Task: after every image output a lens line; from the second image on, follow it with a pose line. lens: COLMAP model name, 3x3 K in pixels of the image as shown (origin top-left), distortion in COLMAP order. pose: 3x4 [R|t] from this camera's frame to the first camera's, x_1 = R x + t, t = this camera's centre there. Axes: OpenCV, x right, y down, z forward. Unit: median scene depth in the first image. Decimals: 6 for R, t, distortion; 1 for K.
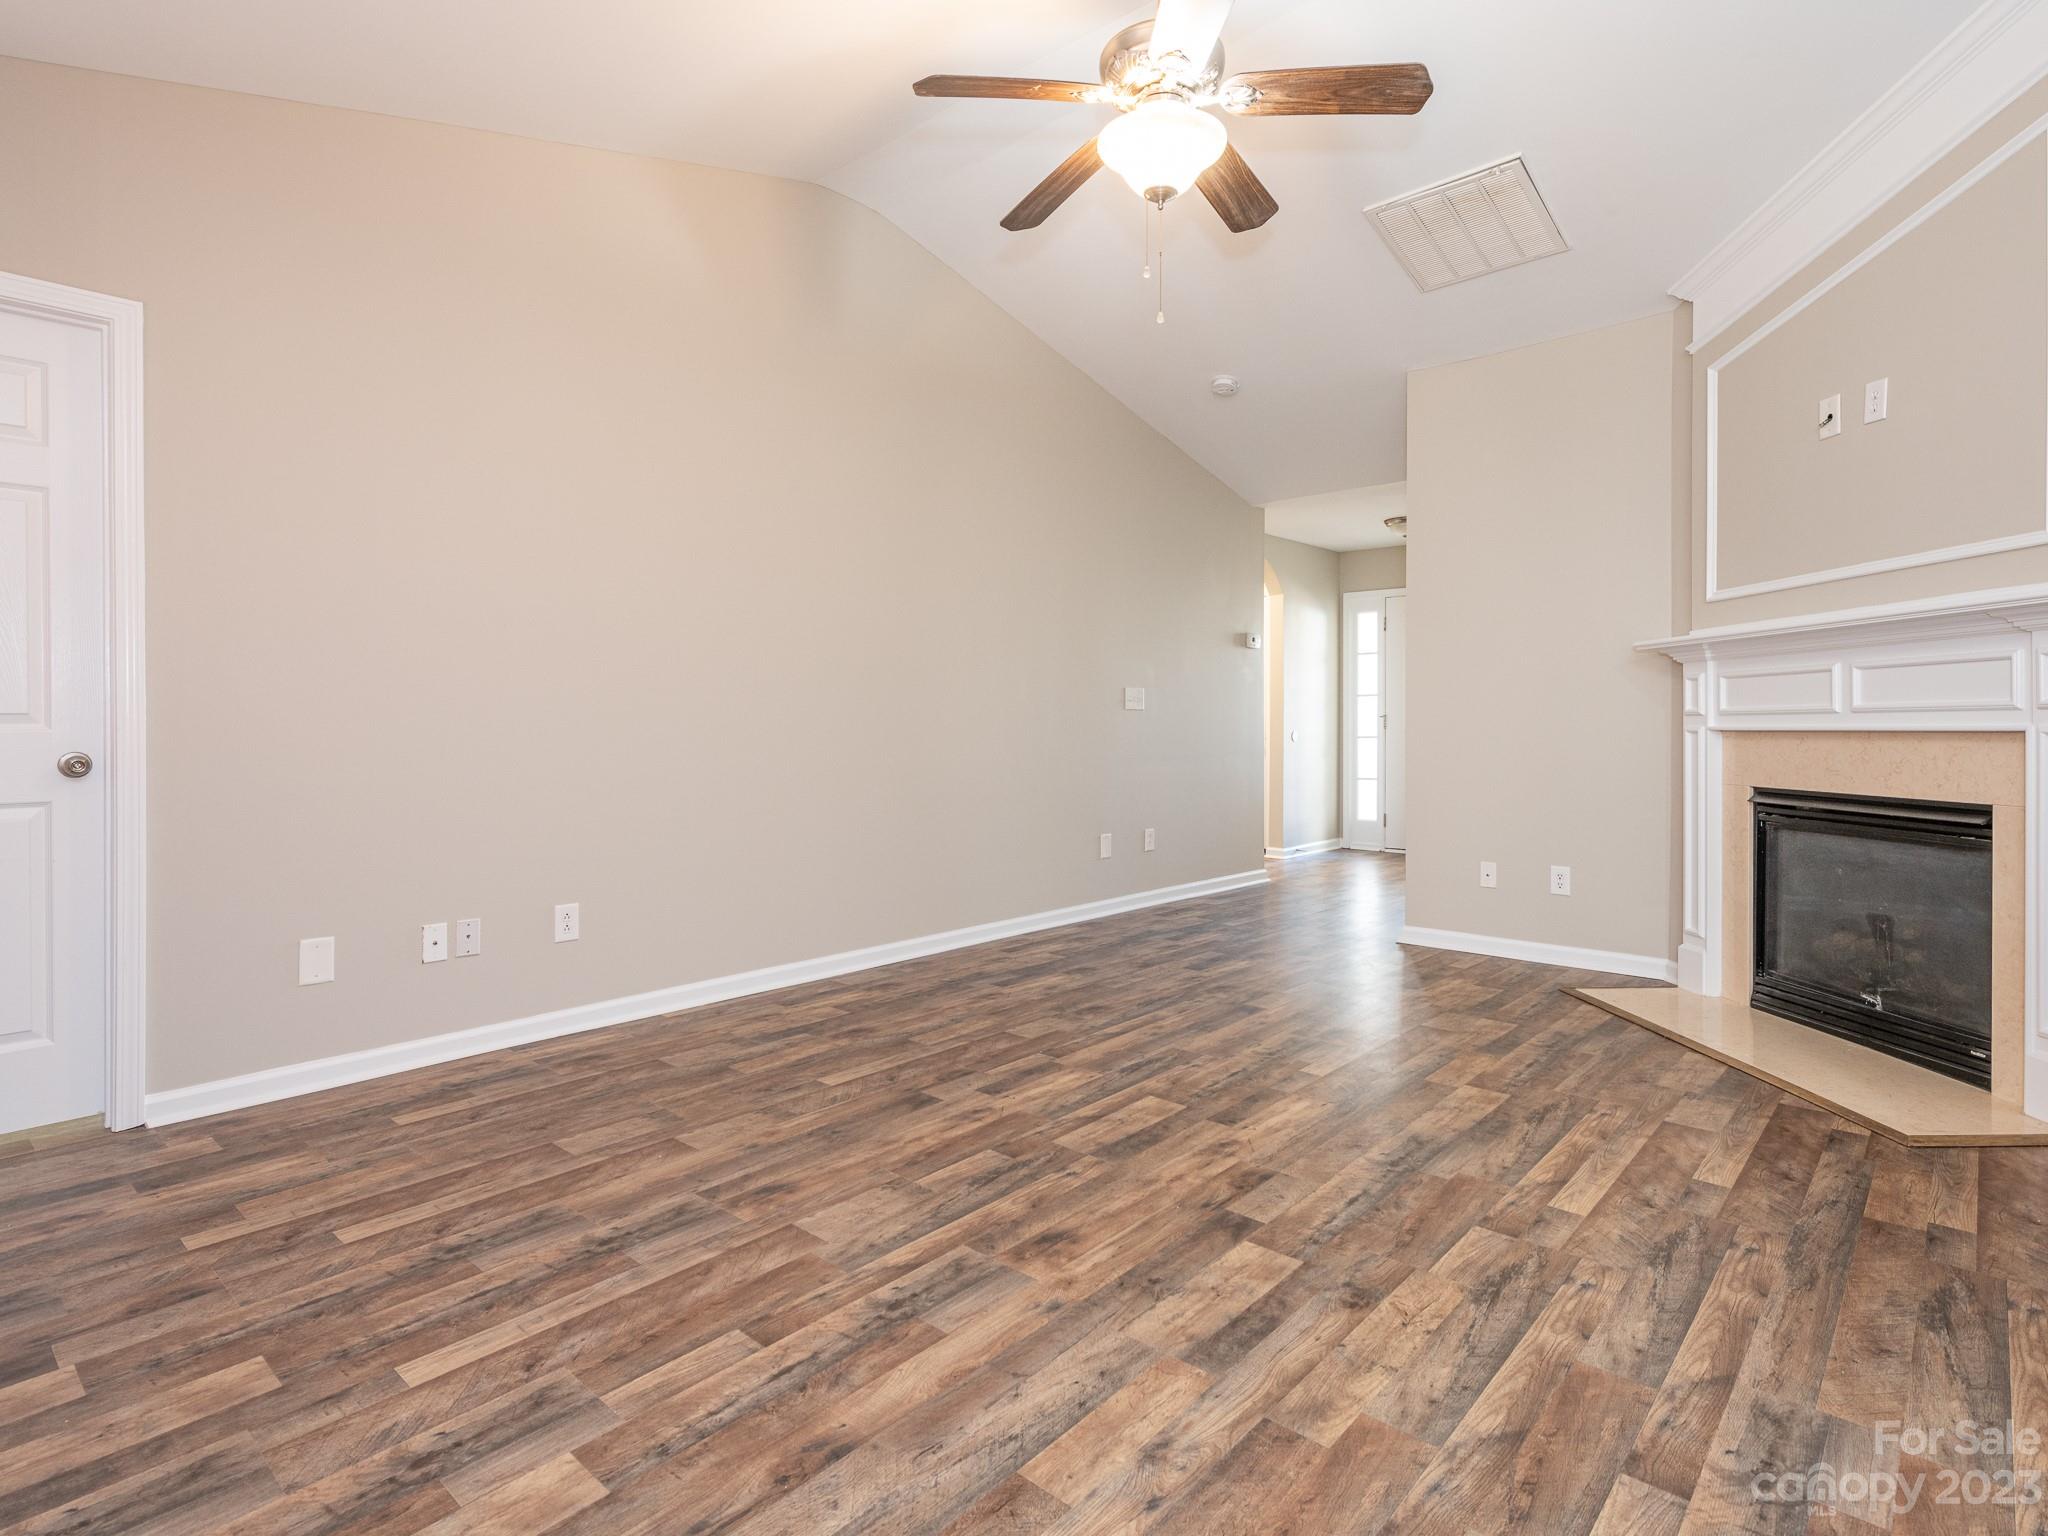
lens RADIAL K [[1082.7, 0, 1028.7], [0, 1082.7, 728.4], [0, 0, 1]] dist [0.018416, -0.000101]
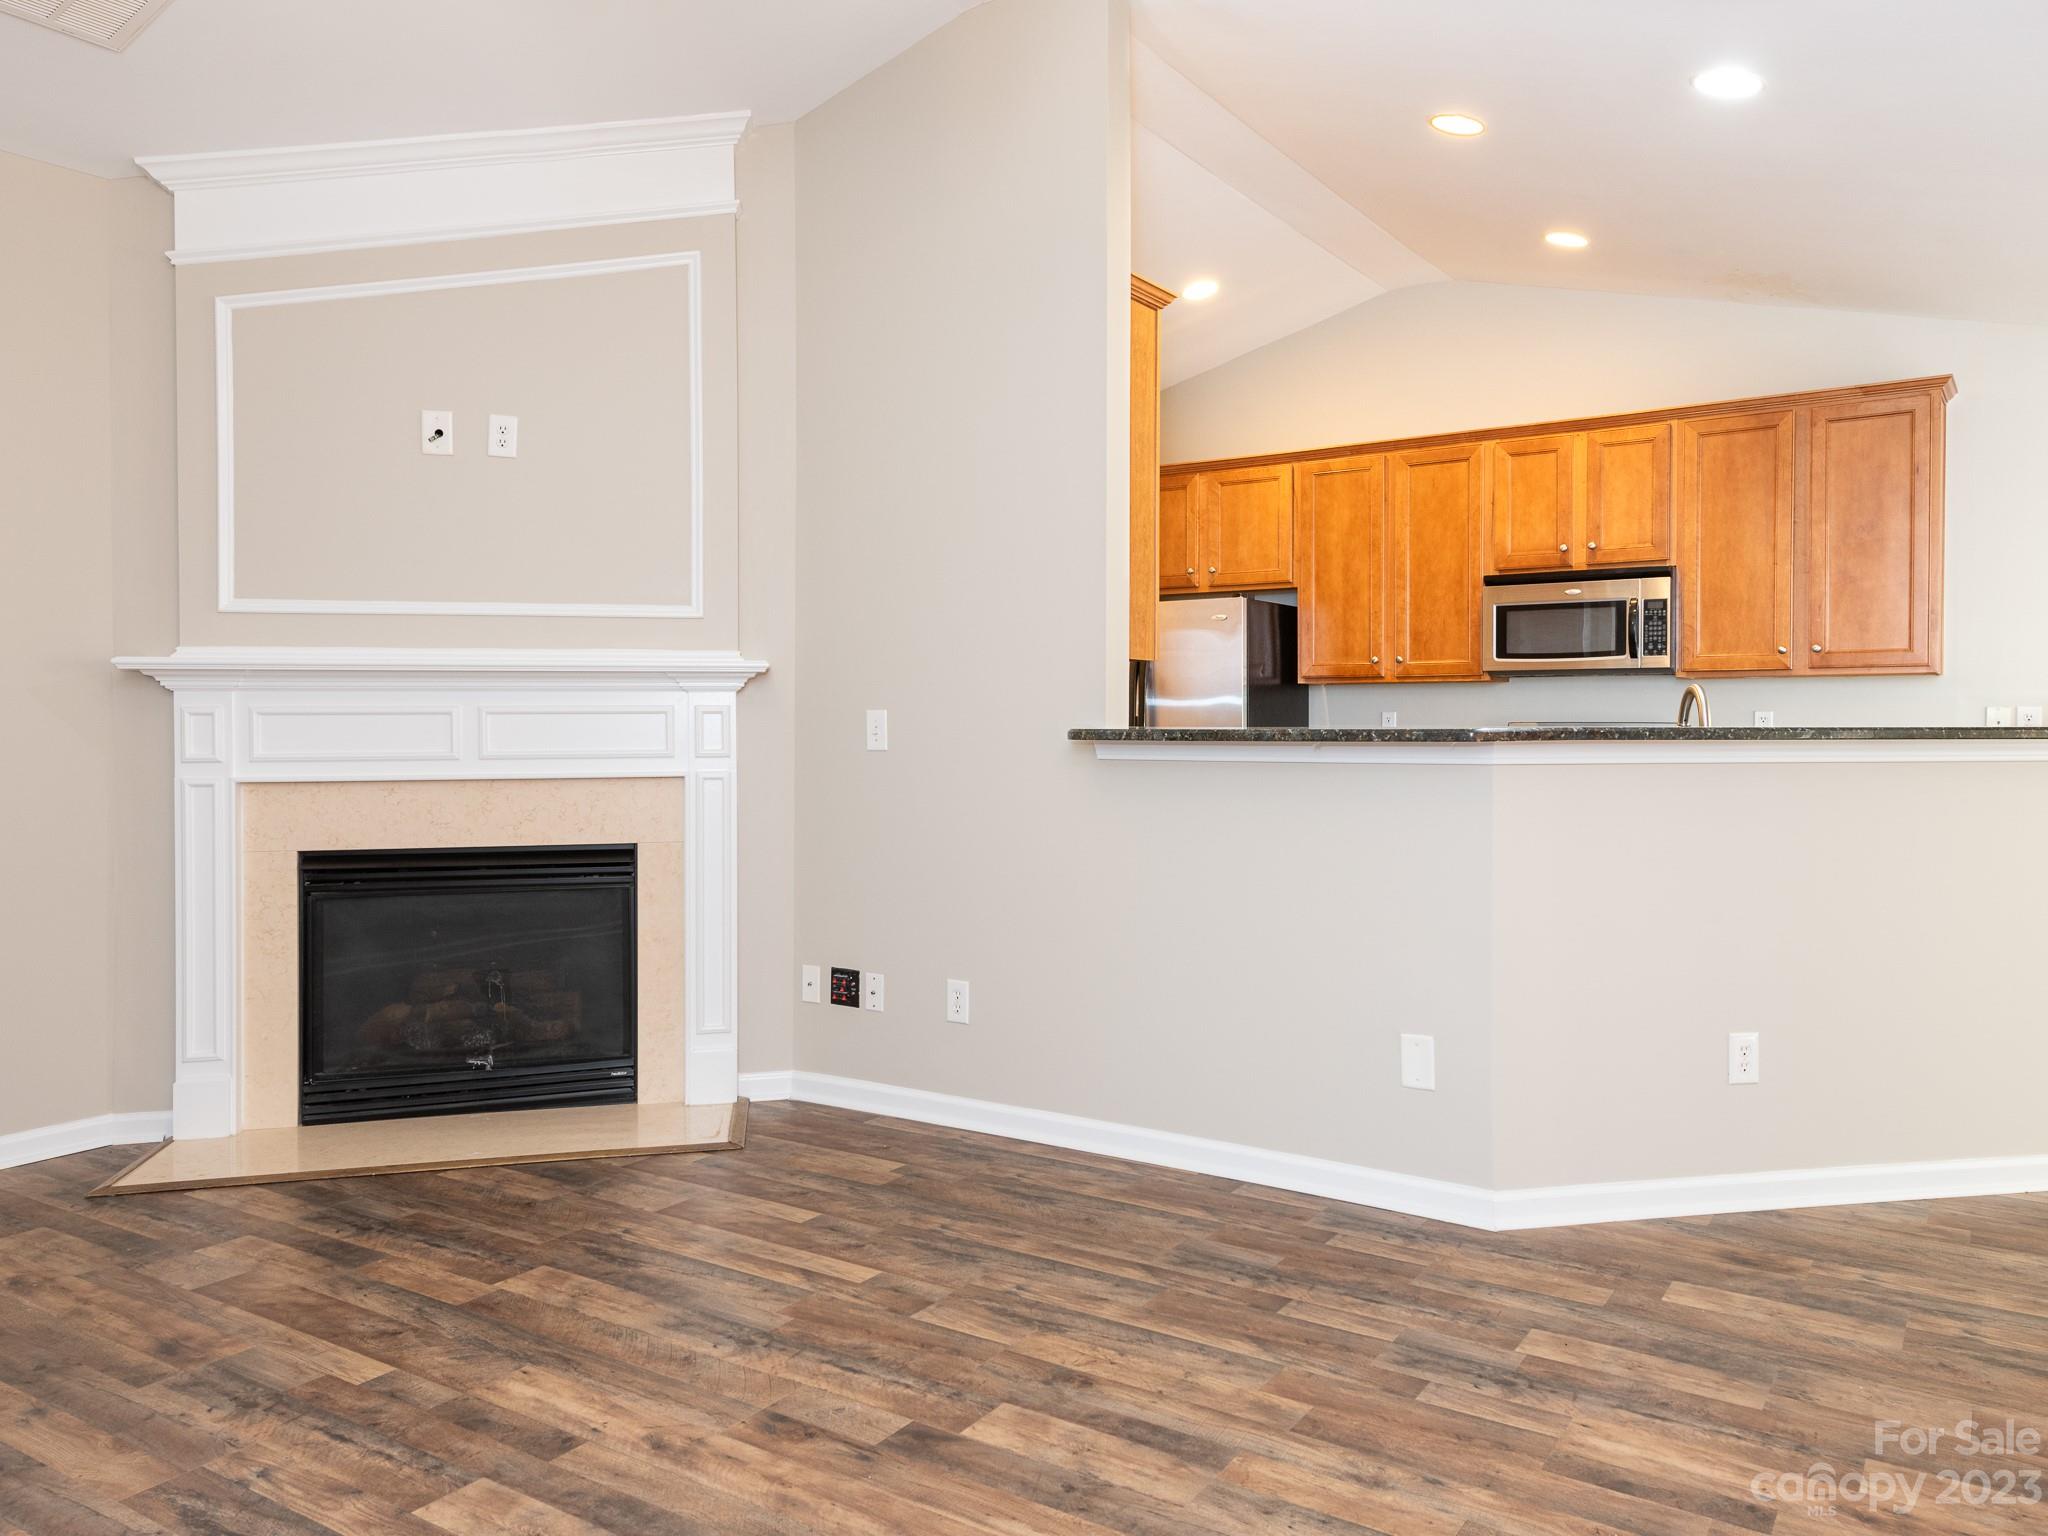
lens RADIAL K [[1433.4, 0, 1140.8], [0, 1433.4, 722.8], [0, 0, 1]] dist [0.041400, -0.007822]
pose [[-0.181147, 0.003765, 0.983449, -0.802762], [0.005118, 0.999983, -0.002885, -0.055888], [-0.983443, 0.004511, -0.181163, 0.941231]]
